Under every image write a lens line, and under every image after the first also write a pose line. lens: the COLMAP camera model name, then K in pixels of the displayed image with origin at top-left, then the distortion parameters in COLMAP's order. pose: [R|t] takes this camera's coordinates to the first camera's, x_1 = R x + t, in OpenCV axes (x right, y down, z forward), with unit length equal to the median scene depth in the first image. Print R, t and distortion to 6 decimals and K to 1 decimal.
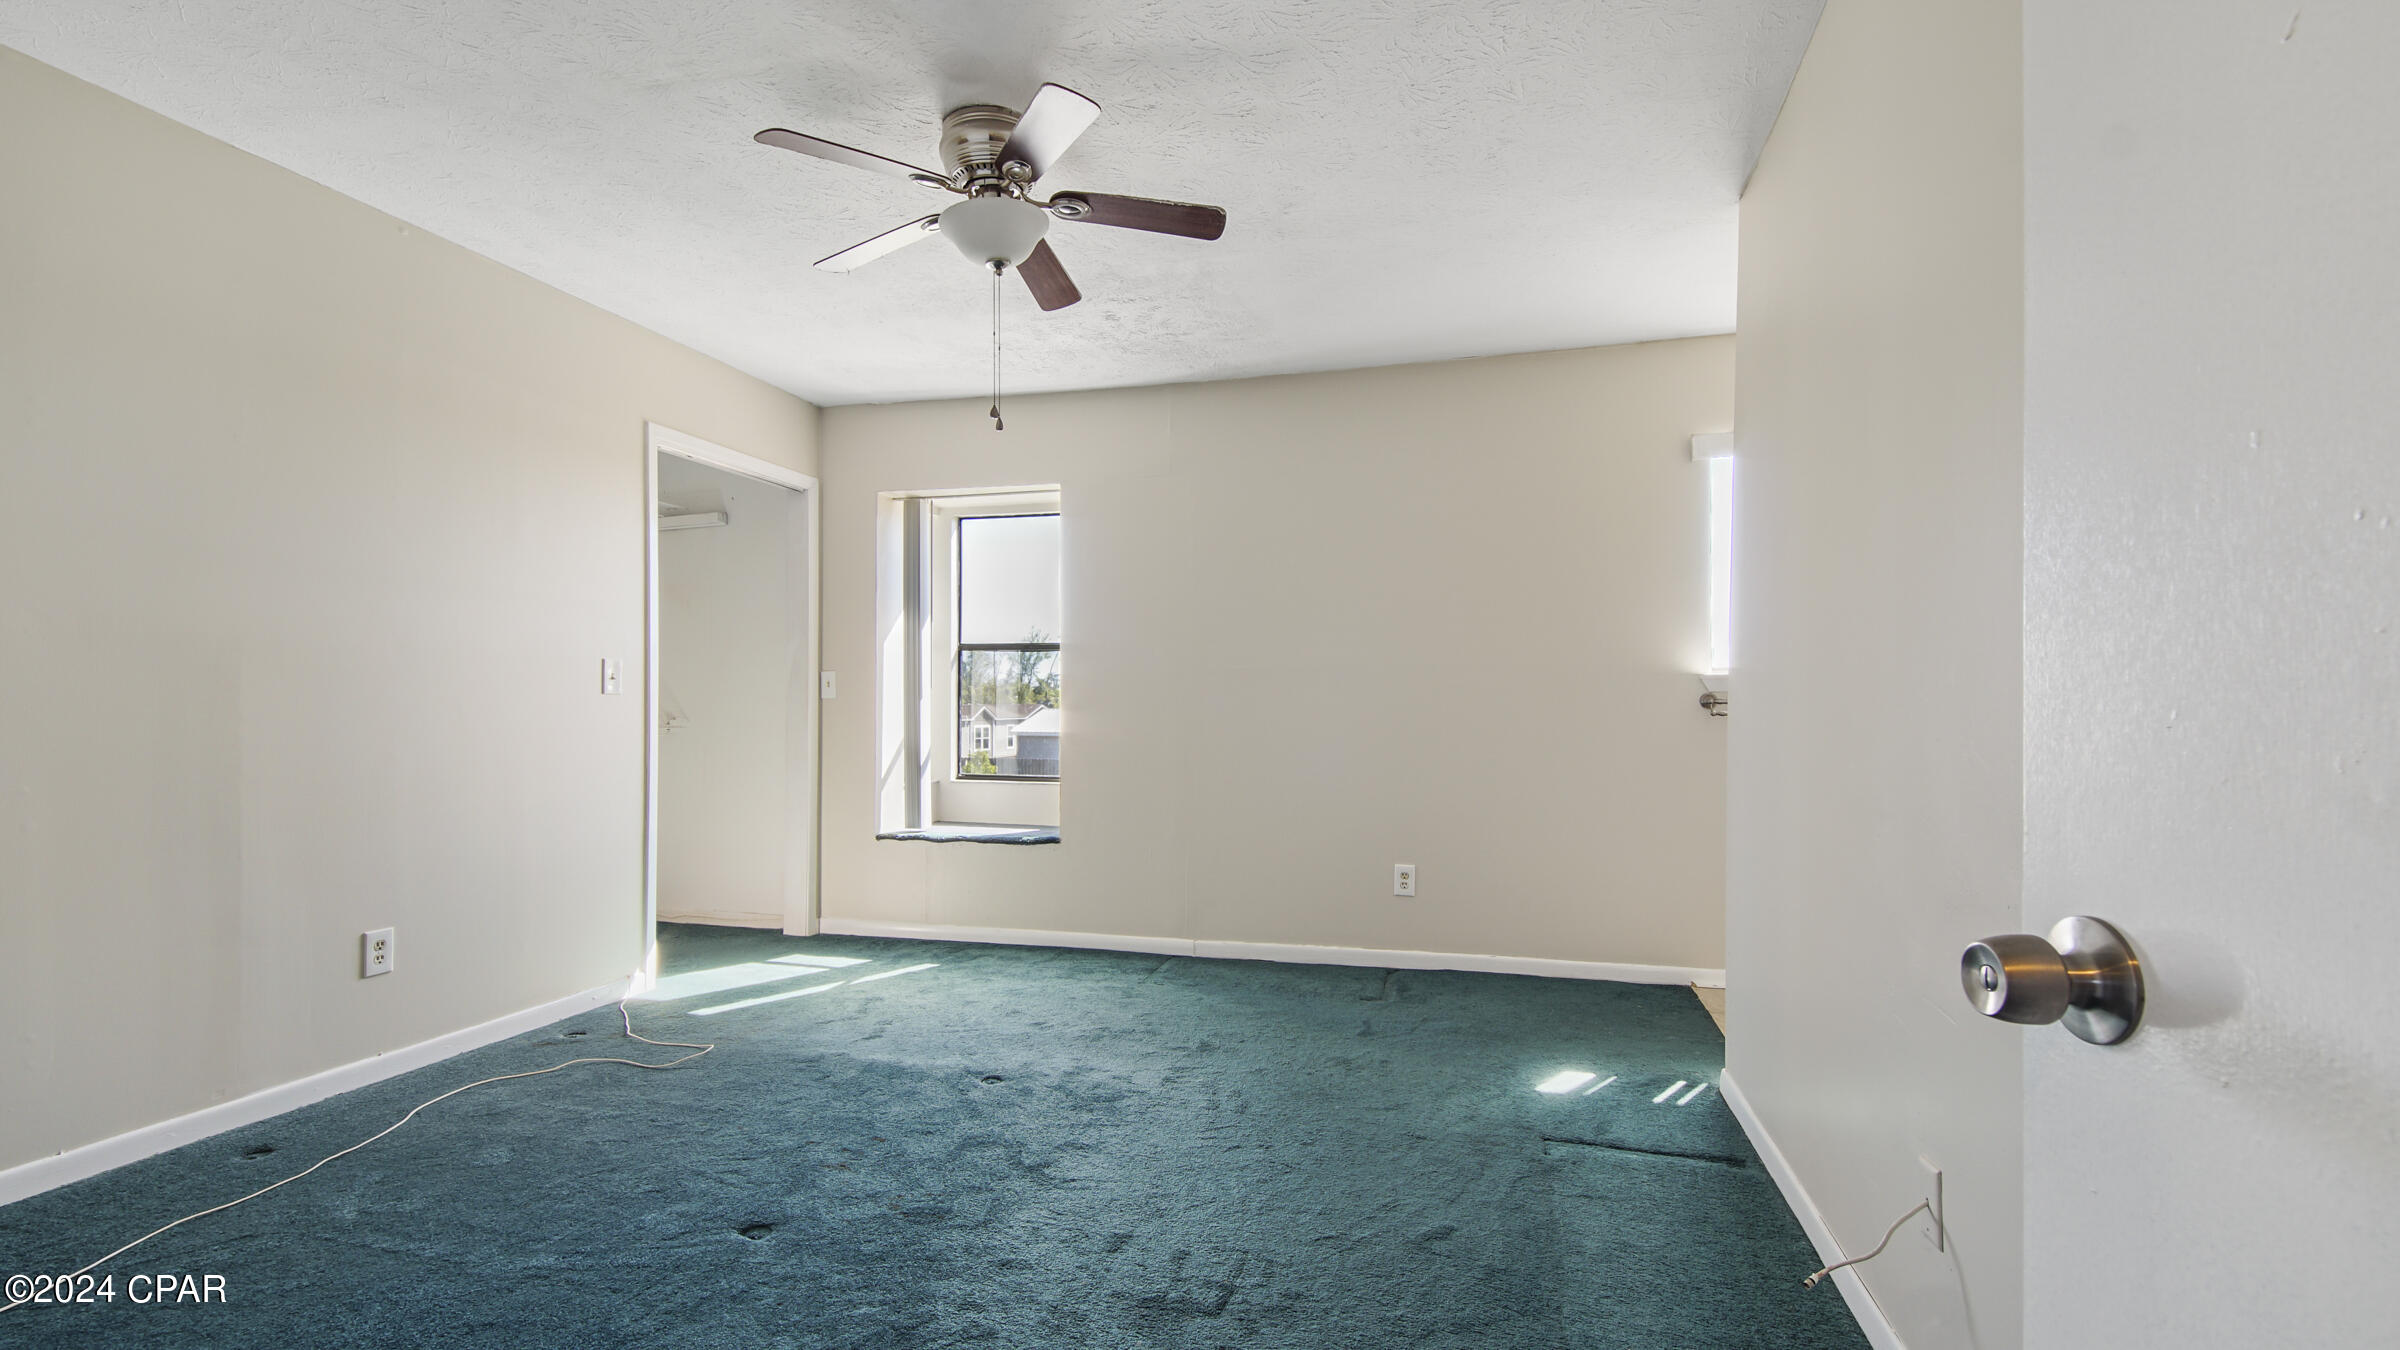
lens RADIAL K [[1055.6, 0, 1197.1], [0, 1055.6, 727.9], [0, 0, 1]] dist [0.034277, -0.023062]
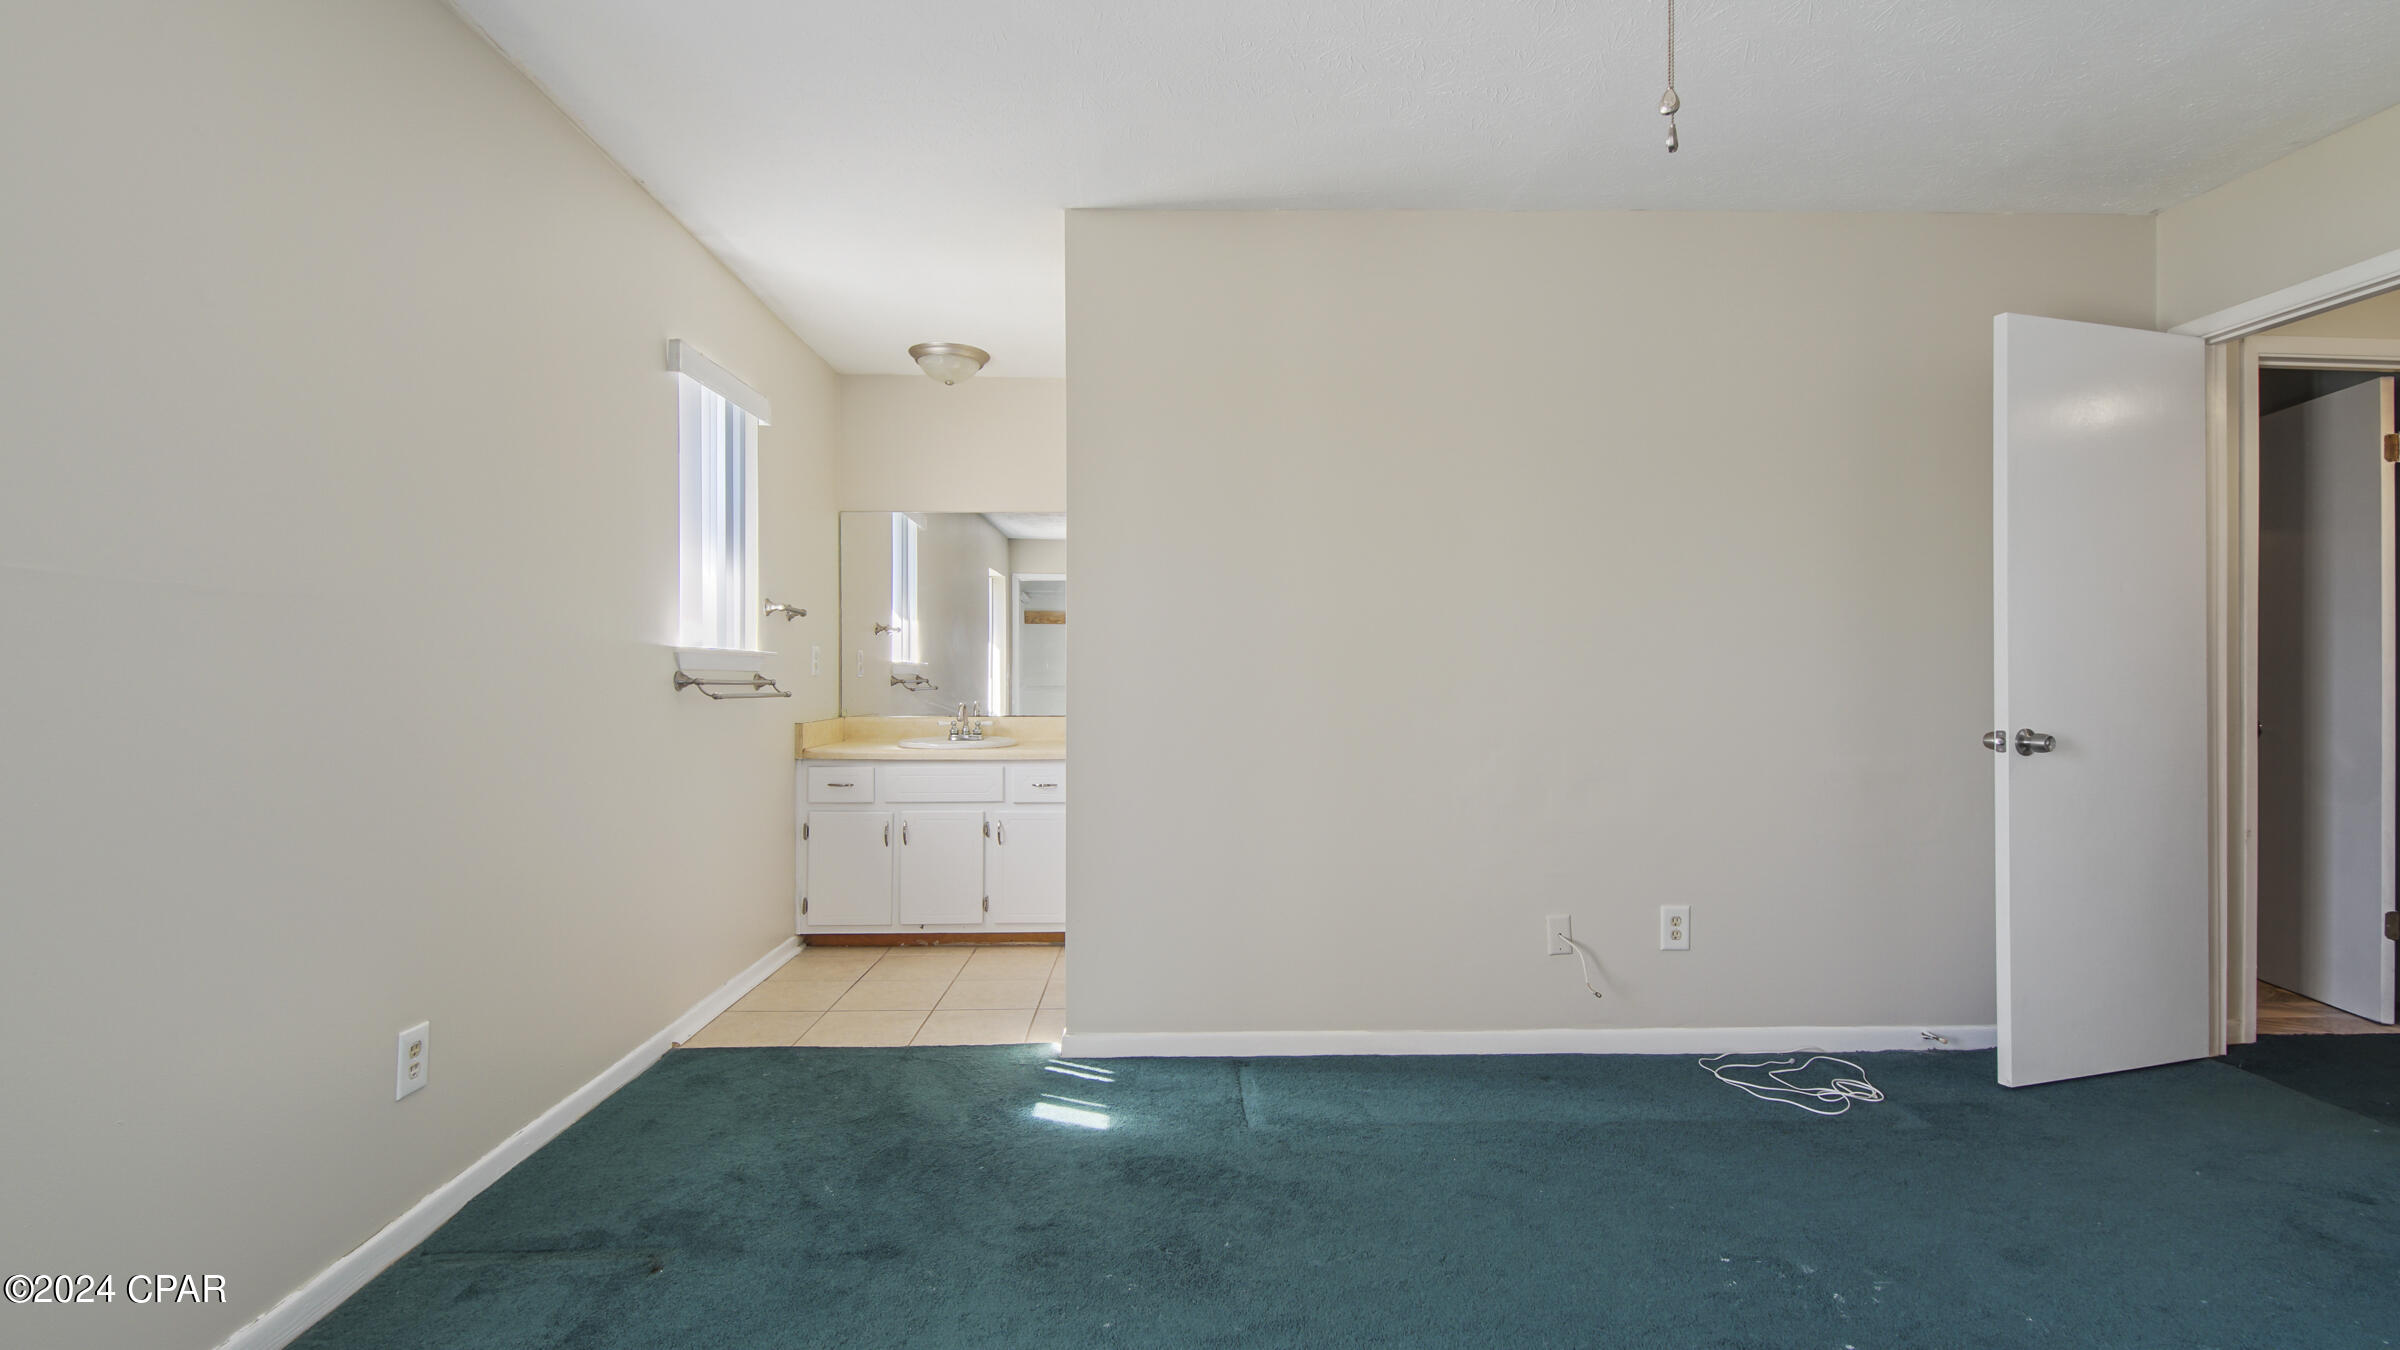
lens RADIAL K [[1040.1, 0, 1194.8], [0, 1040.1, 683.0], [0, 0, 1]] dist [0.034859, -0.022472]
pose [[-0.289573, -0.004513, 0.957145, -0.386621], [0.014433, 0.999855, 0.009080, -0.025804], [-0.957047, 0.016444, -0.289466, 0.865518]]
